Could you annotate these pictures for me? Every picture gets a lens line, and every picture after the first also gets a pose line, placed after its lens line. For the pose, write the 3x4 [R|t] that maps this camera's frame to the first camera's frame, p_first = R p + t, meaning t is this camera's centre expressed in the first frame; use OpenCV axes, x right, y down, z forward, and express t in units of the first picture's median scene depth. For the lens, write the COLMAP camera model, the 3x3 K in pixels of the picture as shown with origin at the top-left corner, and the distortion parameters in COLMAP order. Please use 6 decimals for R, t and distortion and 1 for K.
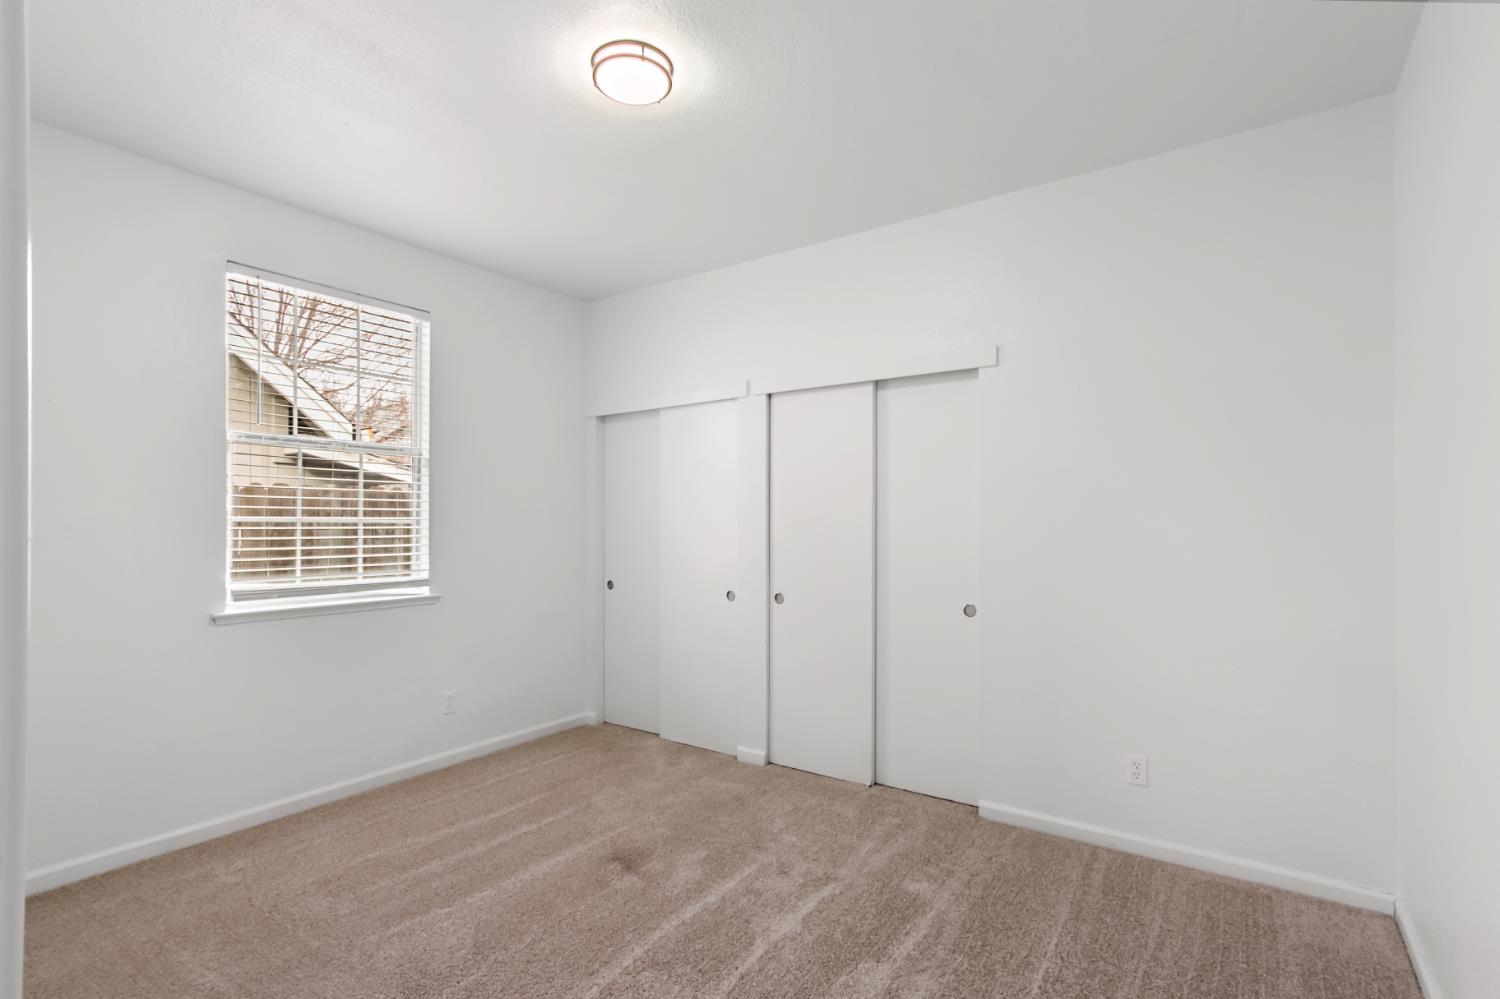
lens RADIAL K [[695.5, 0, 744.8], [0, 695.5, 513.5], [0, 0, 1]] dist [0.001657, -0.000187]
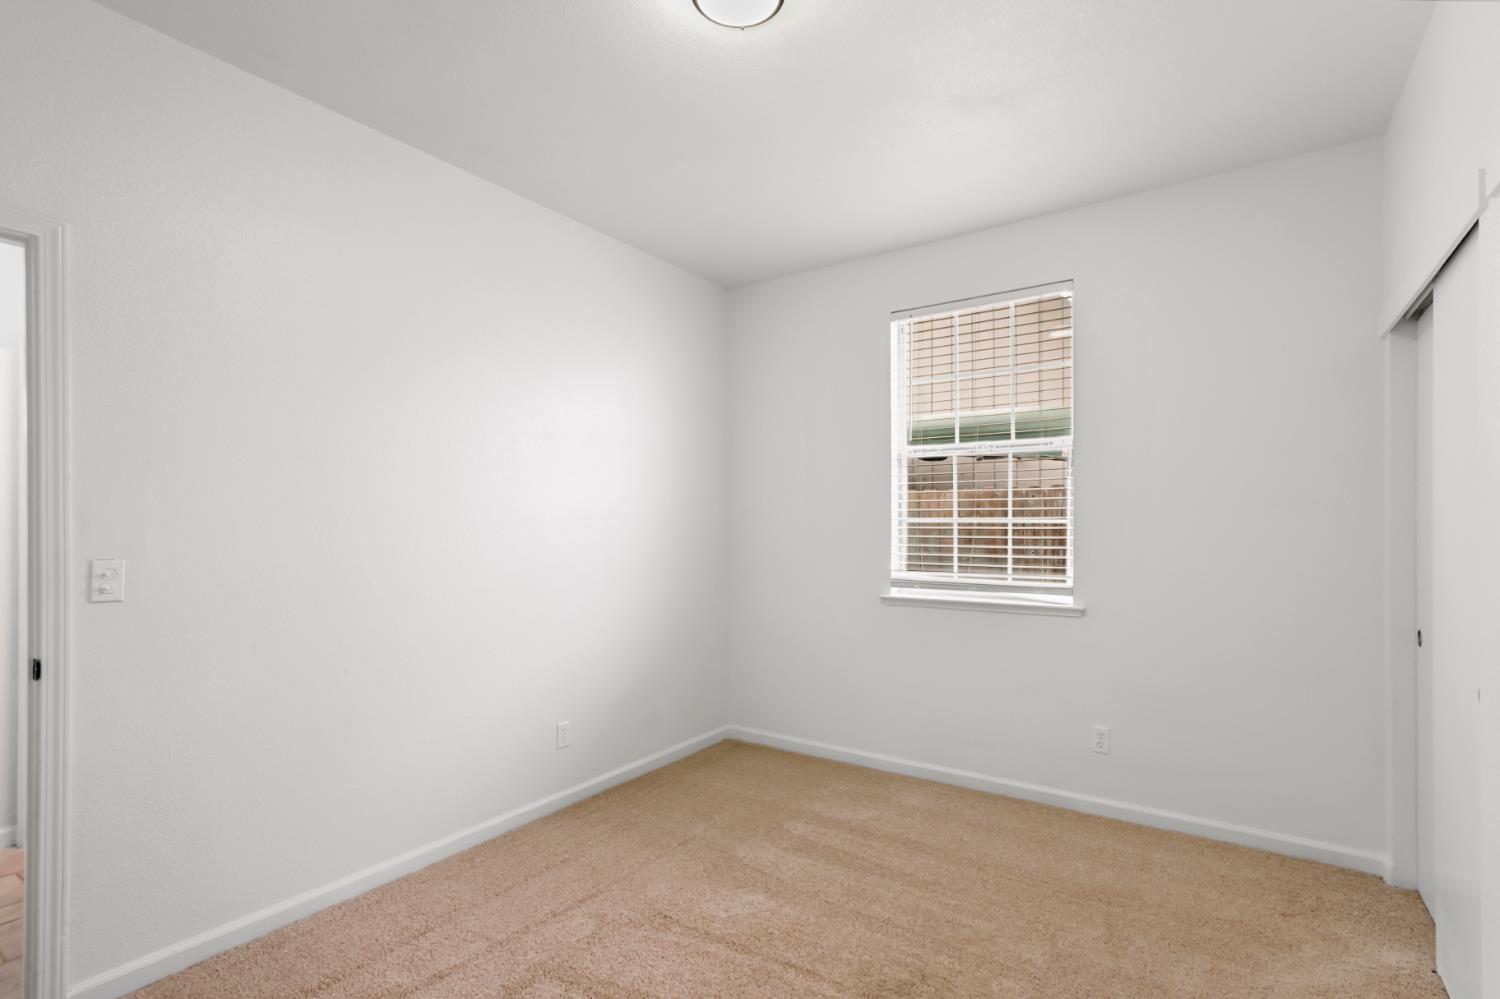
lens RADIAL K [[695.5, 0, 782.7], [0, 695.5, 522.0], [0, 0, 1]] dist [0.001657, -0.000187]
pose [[0.038412, -0.004948, -0.999250, 0.419705], [0.014506, 0.999885, -0.004393, 0.011486], [0.999157, -0.014326, 0.038480, 0.640520]]
